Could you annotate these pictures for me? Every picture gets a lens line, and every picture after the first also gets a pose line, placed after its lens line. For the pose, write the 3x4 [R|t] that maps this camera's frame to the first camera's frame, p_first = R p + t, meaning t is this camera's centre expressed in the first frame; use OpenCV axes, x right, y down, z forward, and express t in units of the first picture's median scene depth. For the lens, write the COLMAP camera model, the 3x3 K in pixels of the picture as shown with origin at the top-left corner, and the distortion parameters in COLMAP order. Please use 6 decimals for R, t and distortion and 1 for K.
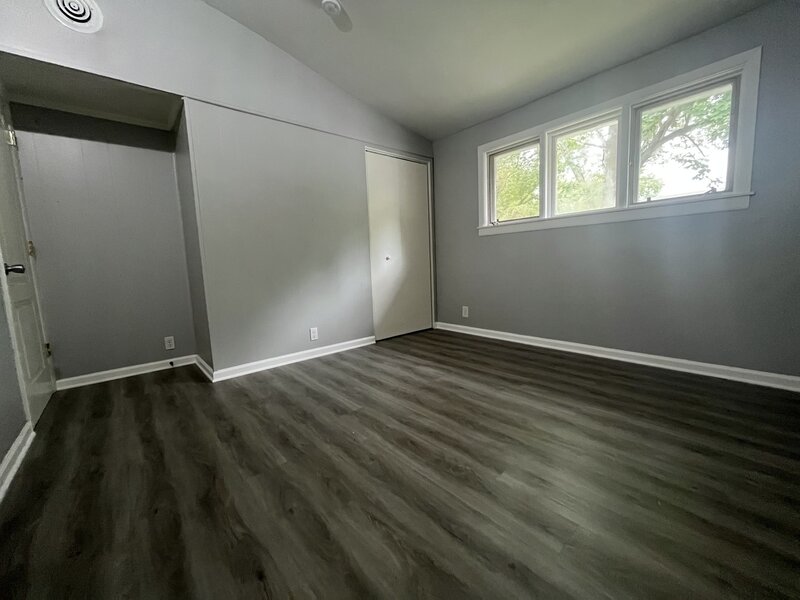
lens RADIAL K [[326.9, 0, 400.0], [0, 326.9, 300.0], [0, 0, 1]] dist [-0.000995, -0.000285]
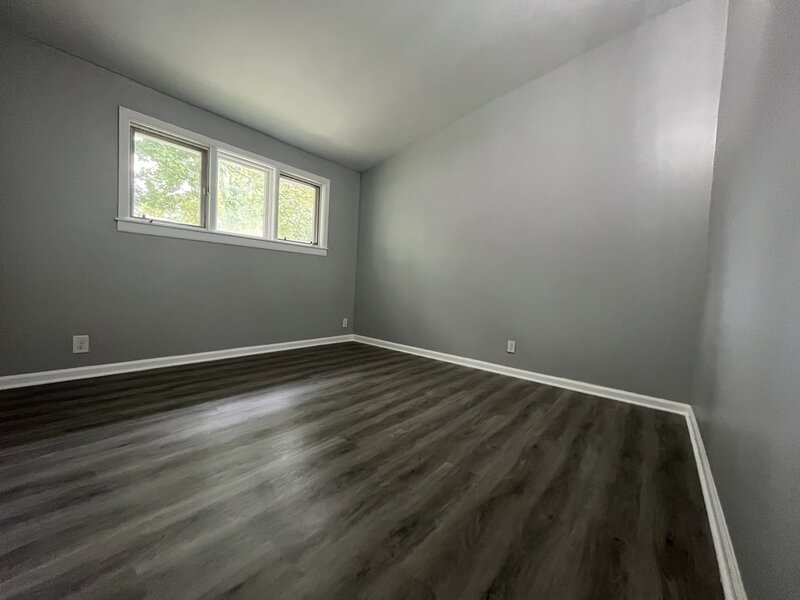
lens RADIAL K [[326.9, 0, 400.0], [0, 326.9, 300.0], [0, 0, 1]] dist [-0.000995, -0.000285]
pose [[-0.192530, -0.021690, 0.981051, -0.747379], [0.066741, 0.997151, 0.035143, -0.041743], [-0.979019, 0.072243, -0.190534, 0.731443]]
